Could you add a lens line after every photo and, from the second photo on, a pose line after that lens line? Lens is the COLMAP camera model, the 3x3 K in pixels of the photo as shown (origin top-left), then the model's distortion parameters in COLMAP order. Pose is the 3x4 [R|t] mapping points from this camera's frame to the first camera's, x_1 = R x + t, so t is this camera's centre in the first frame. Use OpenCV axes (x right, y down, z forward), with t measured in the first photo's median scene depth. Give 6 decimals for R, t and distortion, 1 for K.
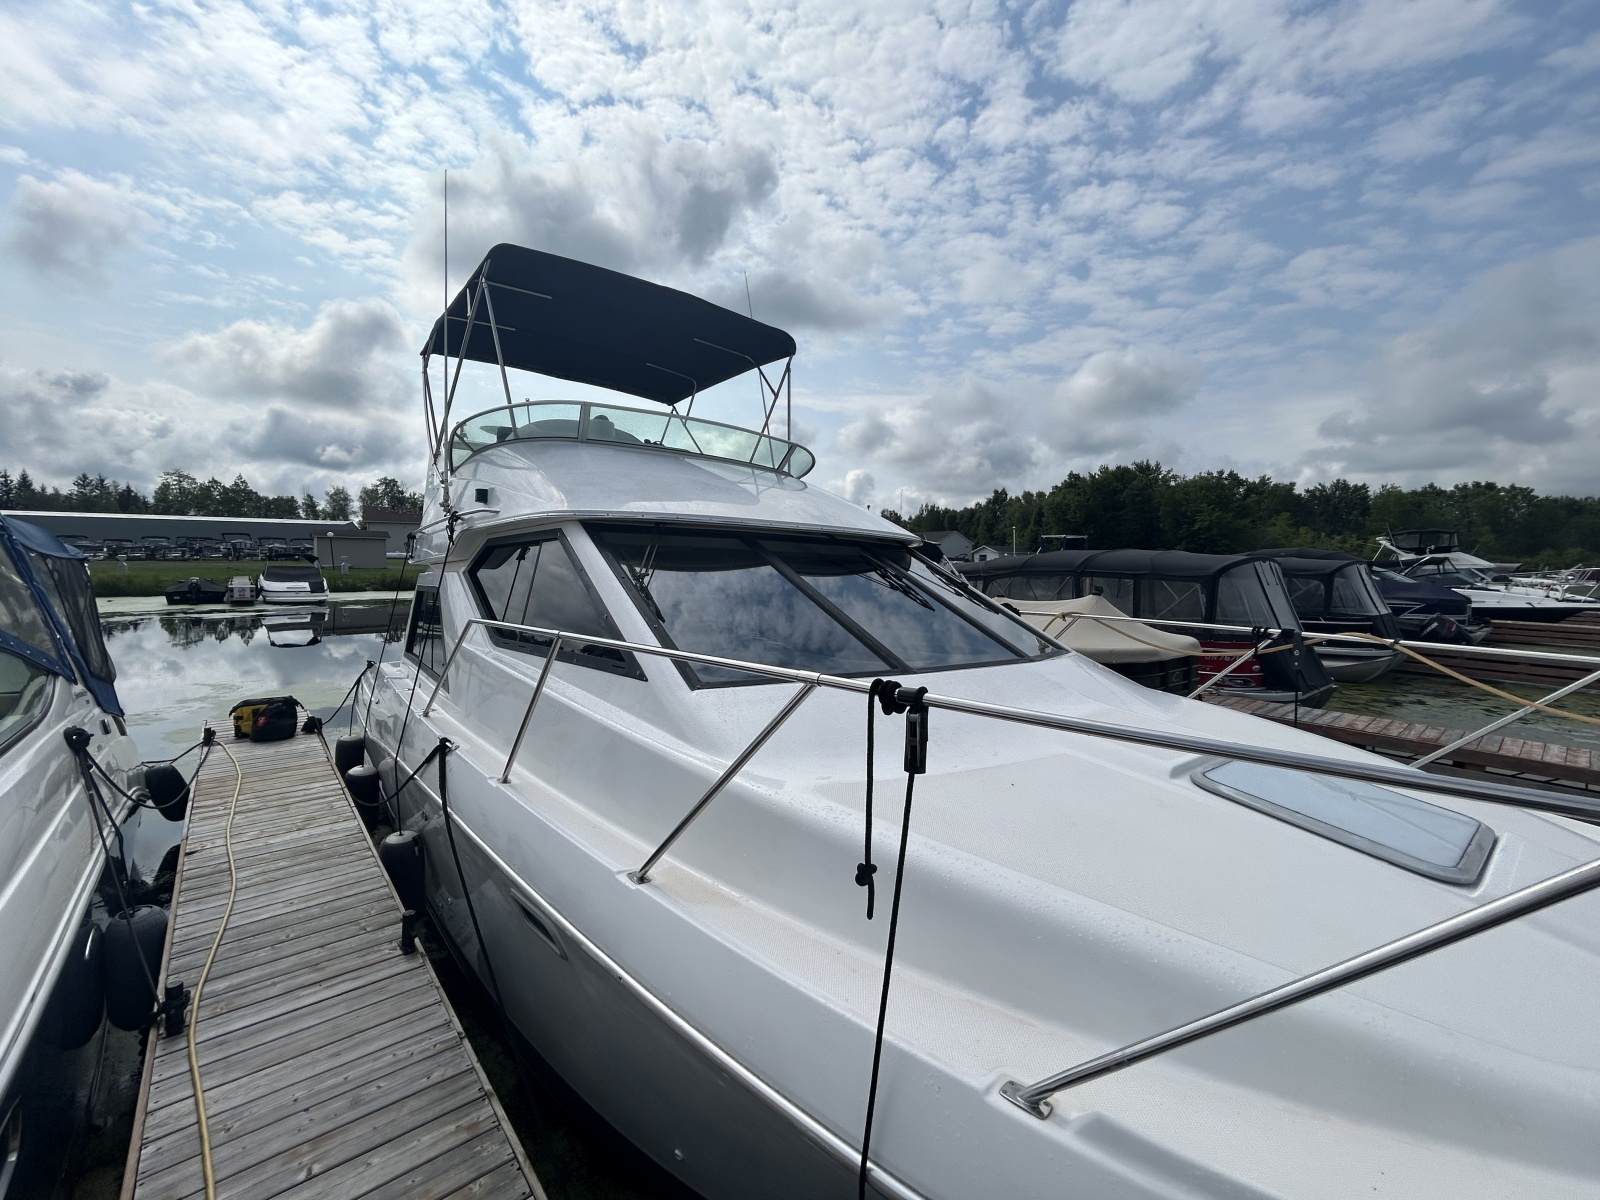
lens RADIAL K [[654.0, 0, 798.4], [0, 654.0, 598.7], [0, 0, 1]] dist [0.006872, 0.000543]
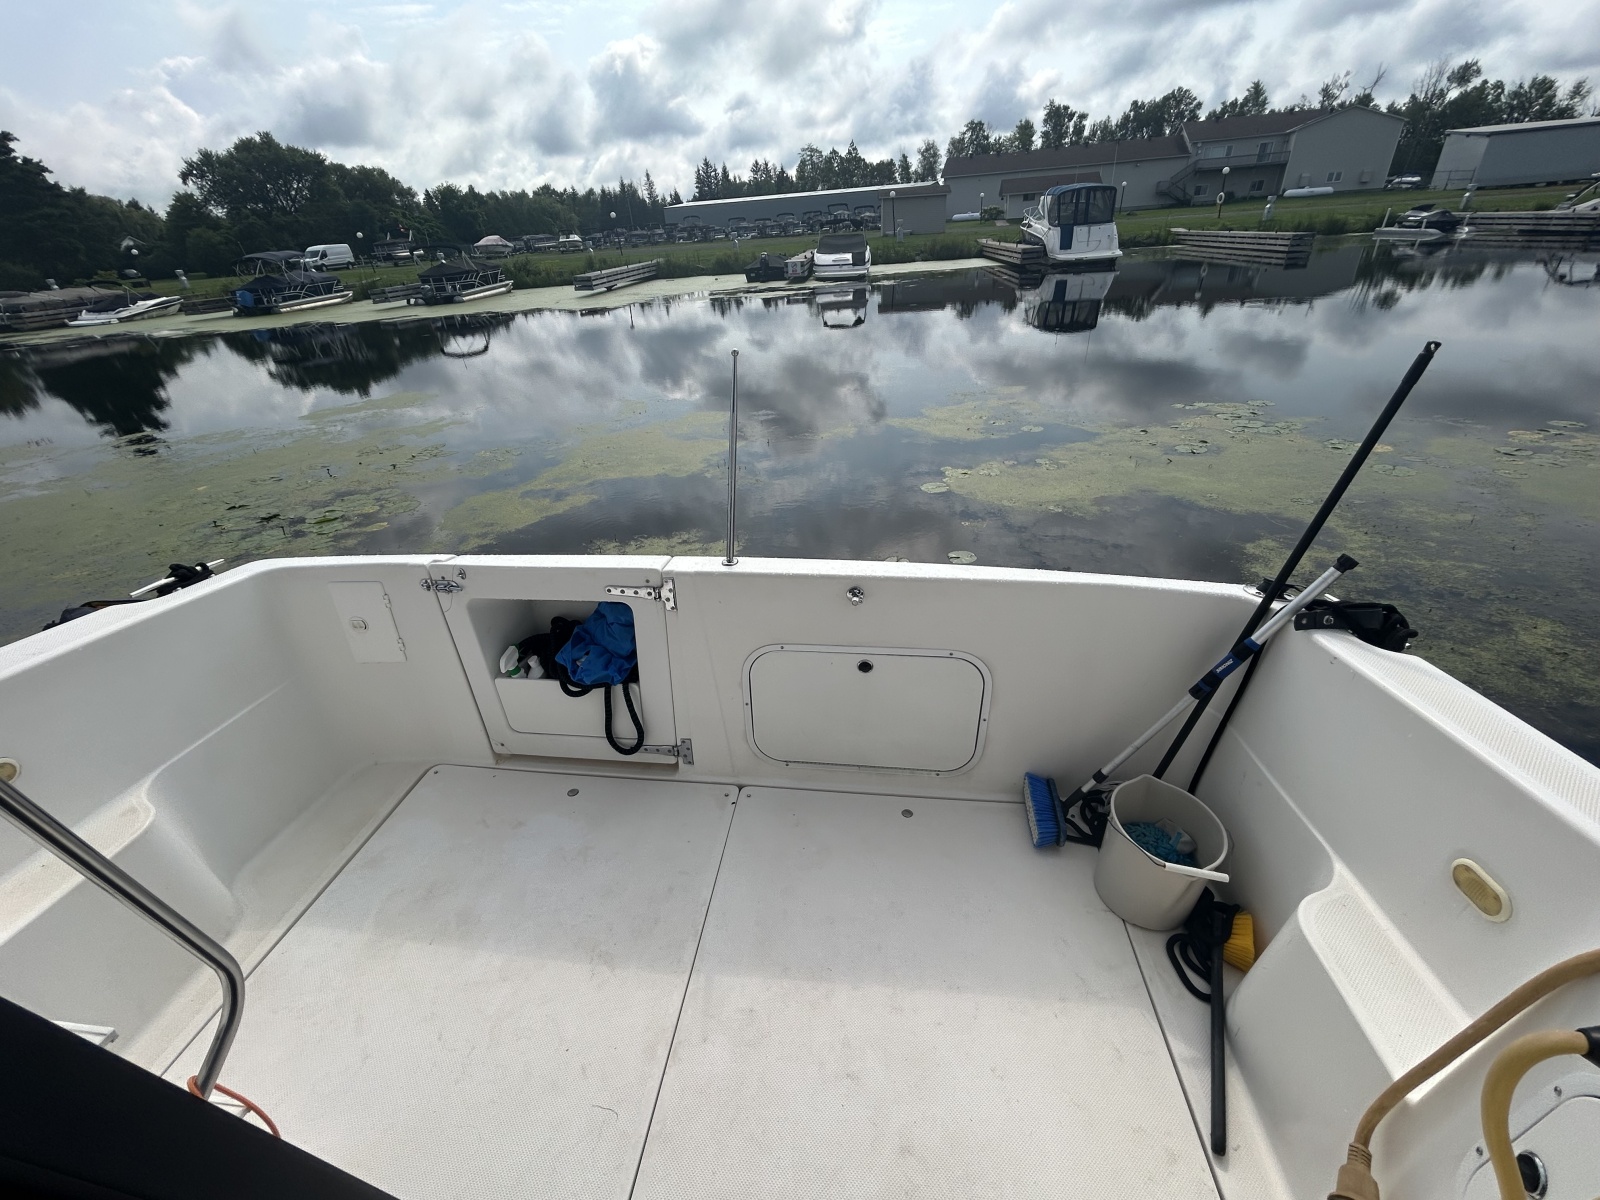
lens RADIAL K [[654.0, 0, 789.5], [0, 654.0, 595.5], [0, 0, 1]] dist [0.006872, 0.000543]
pose [[0.697490, 0.298875, -0.651292, -0.059687], [0.027633, 0.896978, 0.441211, -0.002261], [0.716062, -0.325737, 0.617374, 0.208063]]
